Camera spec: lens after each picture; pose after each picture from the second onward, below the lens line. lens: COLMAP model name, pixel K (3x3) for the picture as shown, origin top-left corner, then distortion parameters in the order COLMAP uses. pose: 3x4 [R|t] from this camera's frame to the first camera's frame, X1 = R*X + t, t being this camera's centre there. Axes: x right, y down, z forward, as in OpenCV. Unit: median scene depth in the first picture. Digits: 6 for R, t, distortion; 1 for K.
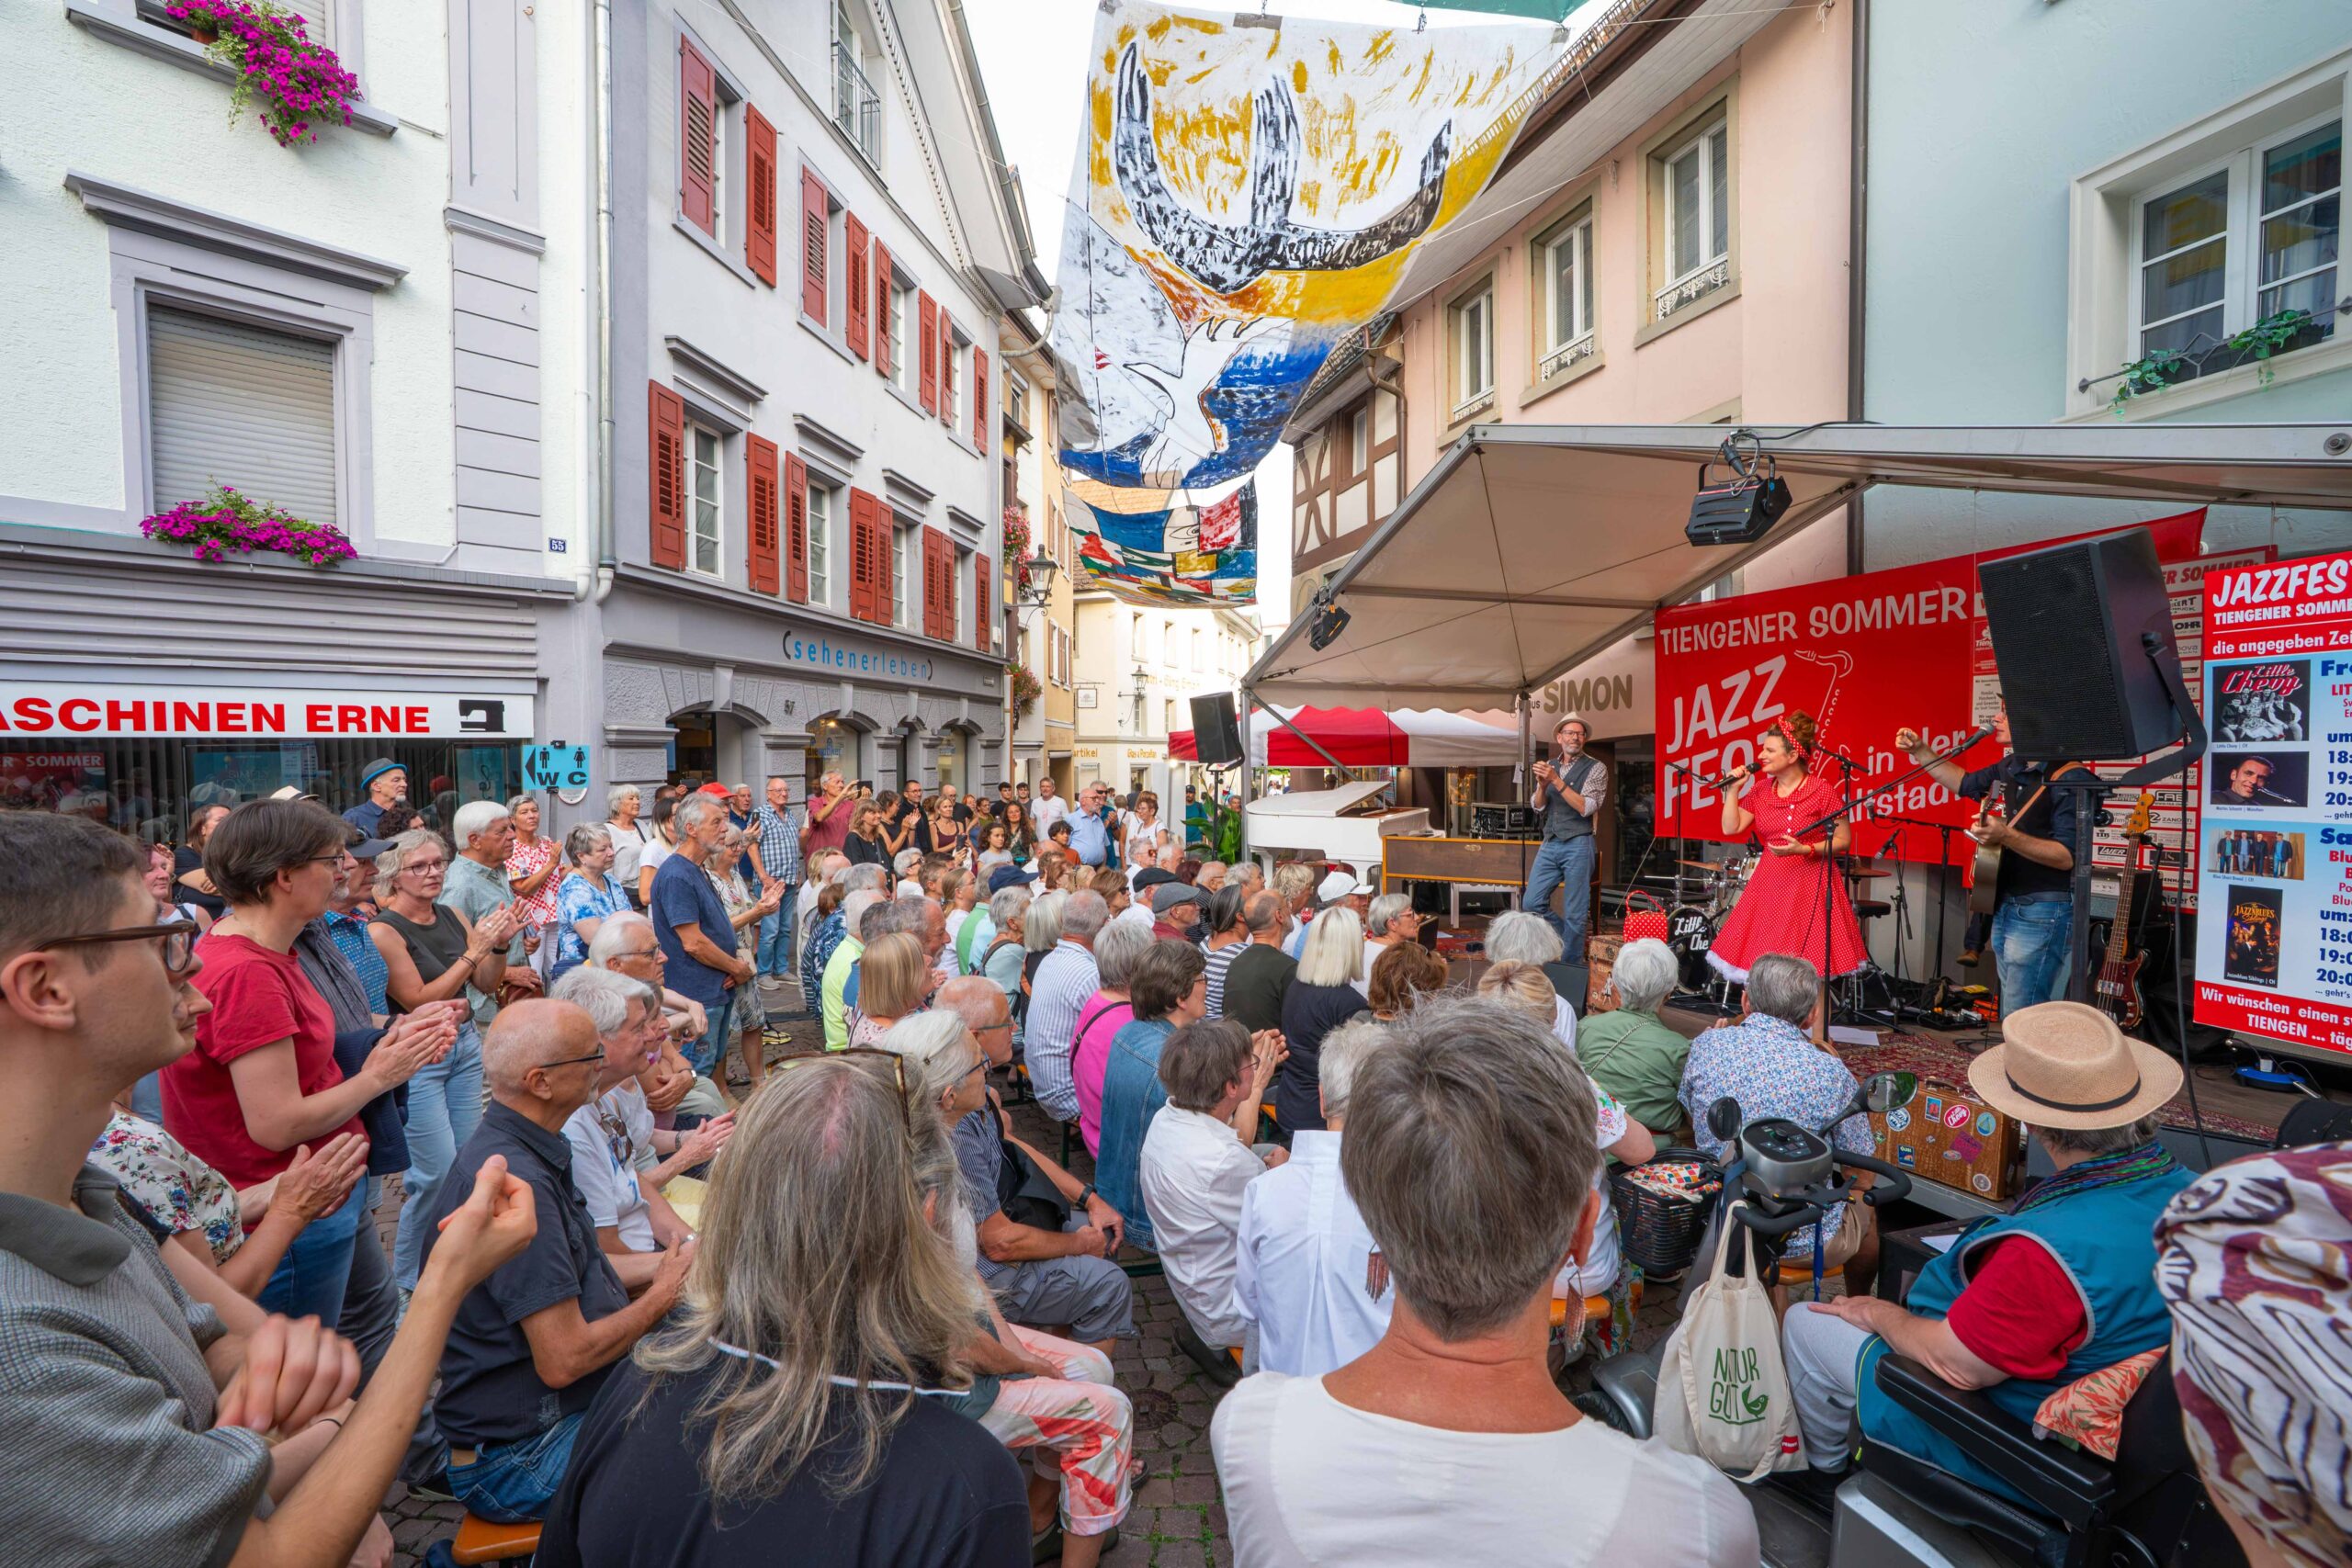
lens RADIAL K [[1093.2, 0, 1176.8], [0, 1093.2, 798.4], [0, 0, 1]] dist [-0.069867, 0.029692]
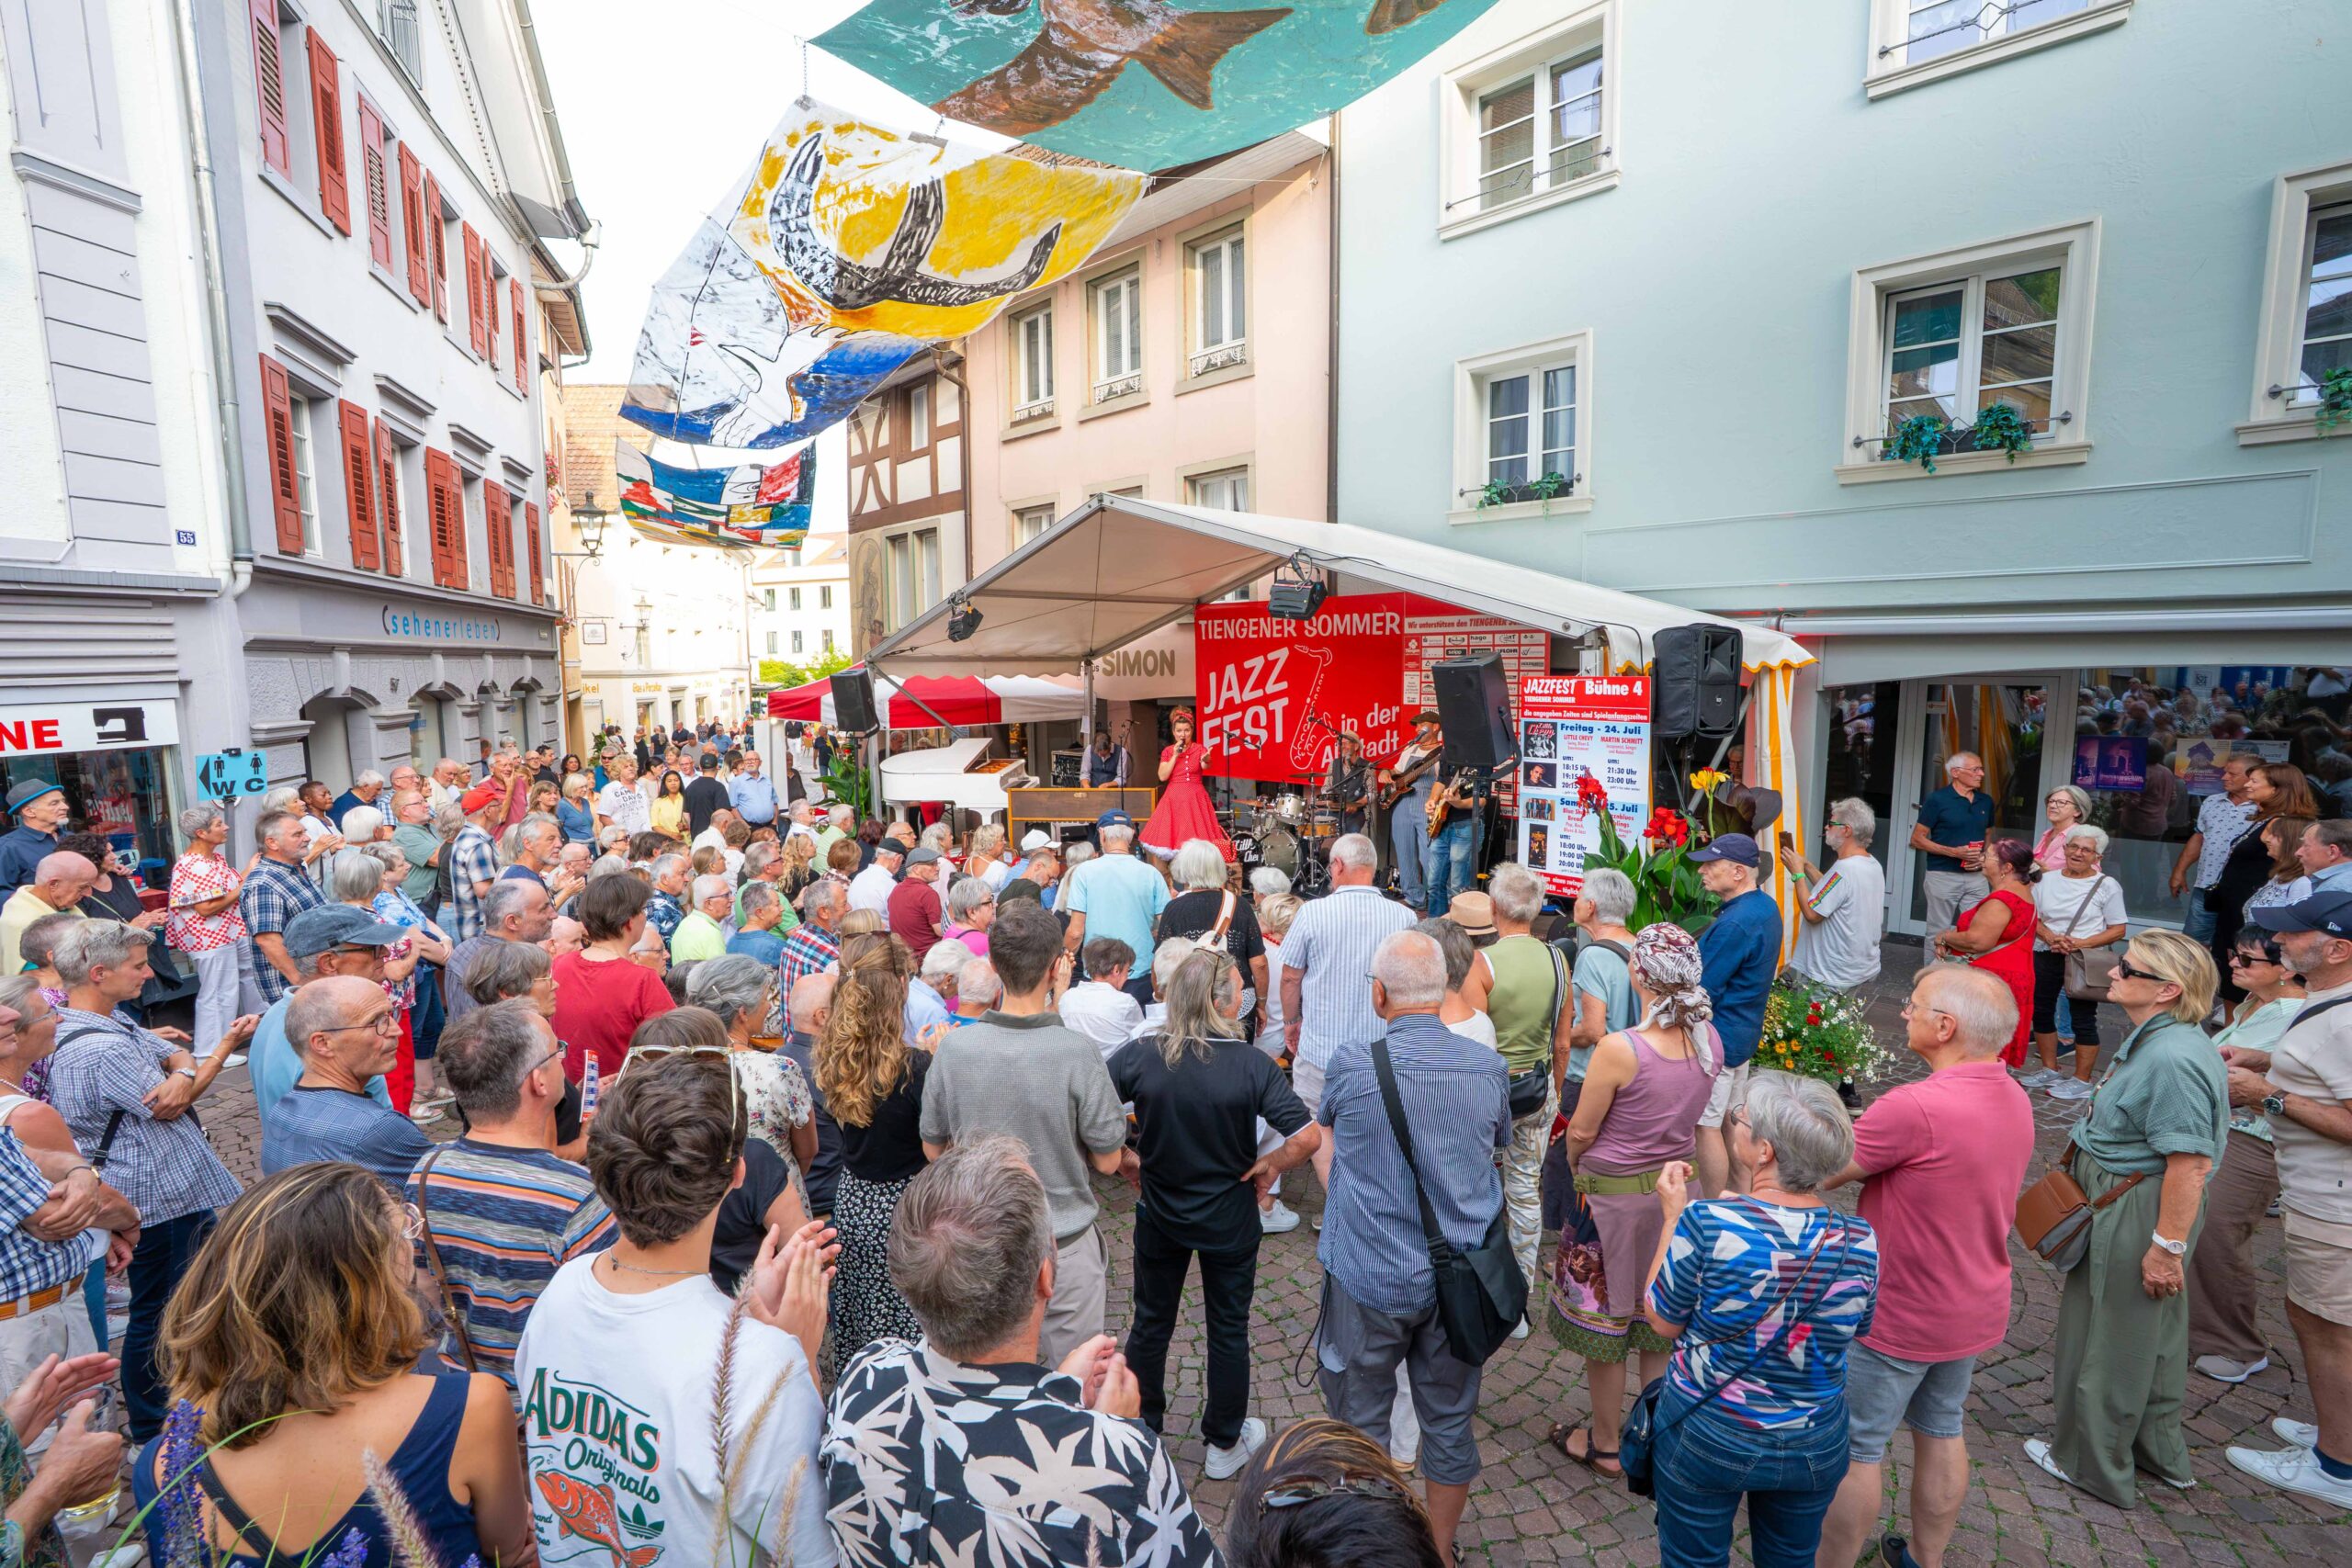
lens RADIAL K [[1093.2, 0, 1176.8], [0, 1093.2, 798.4], [0, 0, 1]] dist [-0.069867, 0.029692]
pose [[0.889943, -0.061961, 0.451844, -0.205098], [0.025247, 0.995902, 0.086841, -0.057929], [-0.455373, -0.065875, 0.887860, -0.204871]]
